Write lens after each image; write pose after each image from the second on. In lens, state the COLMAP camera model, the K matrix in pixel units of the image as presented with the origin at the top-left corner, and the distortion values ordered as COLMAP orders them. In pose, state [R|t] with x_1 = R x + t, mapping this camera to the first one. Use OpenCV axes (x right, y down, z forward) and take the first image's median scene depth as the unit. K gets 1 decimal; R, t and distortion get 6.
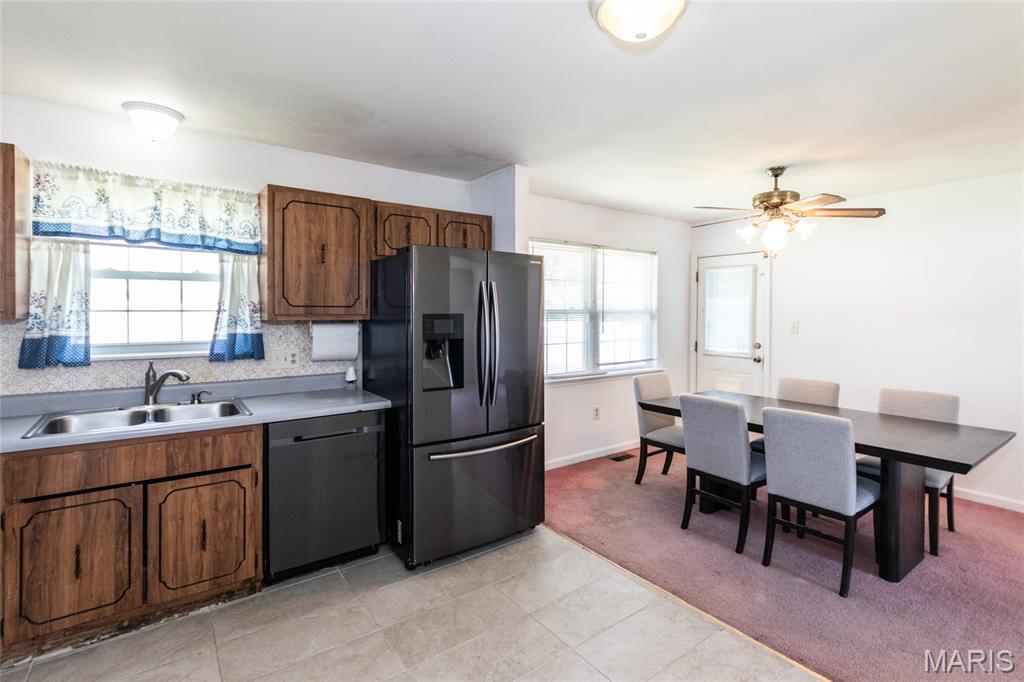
lens RADIAL K [[483.7, 0, 509.8], [0, 483.7, 315.0], [0, 0, 1]] dist [0.000477, -0.000284]
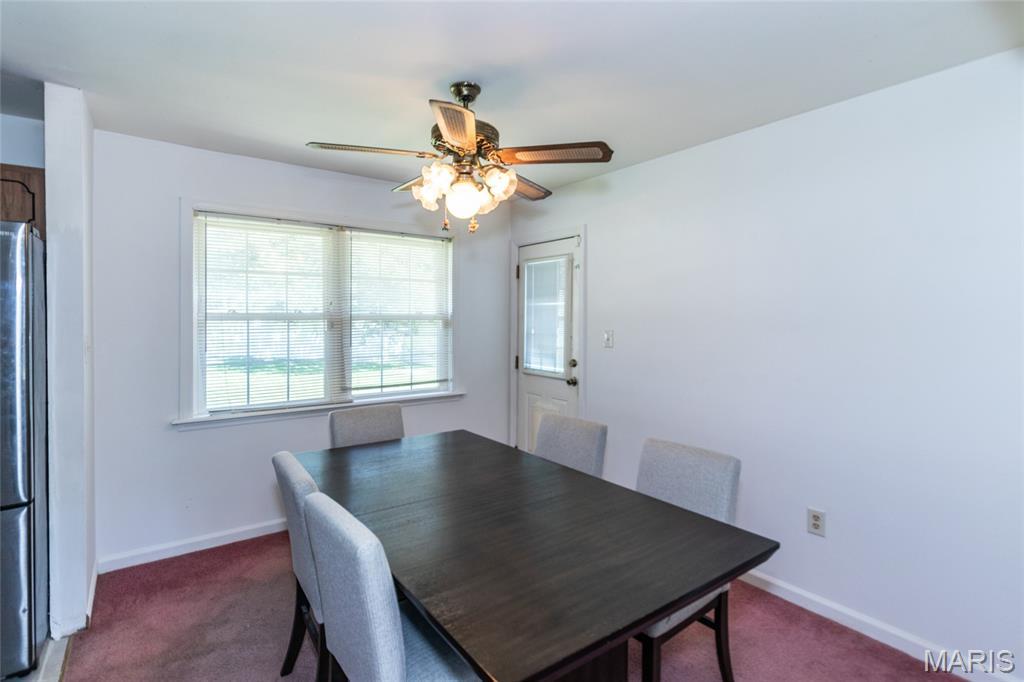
lens RADIAL K [[494.0, 0, 491.2], [0, 494.0, 320.3], [0, 0, 1]] dist [0.000065, -0.000195]
pose [[0.999914, -0.000724, -0.013091, 0.723815], [0.000704, 0.999999, -0.001546, -0.001148], [0.013093, 0.001537, 0.999913, 0.442990]]
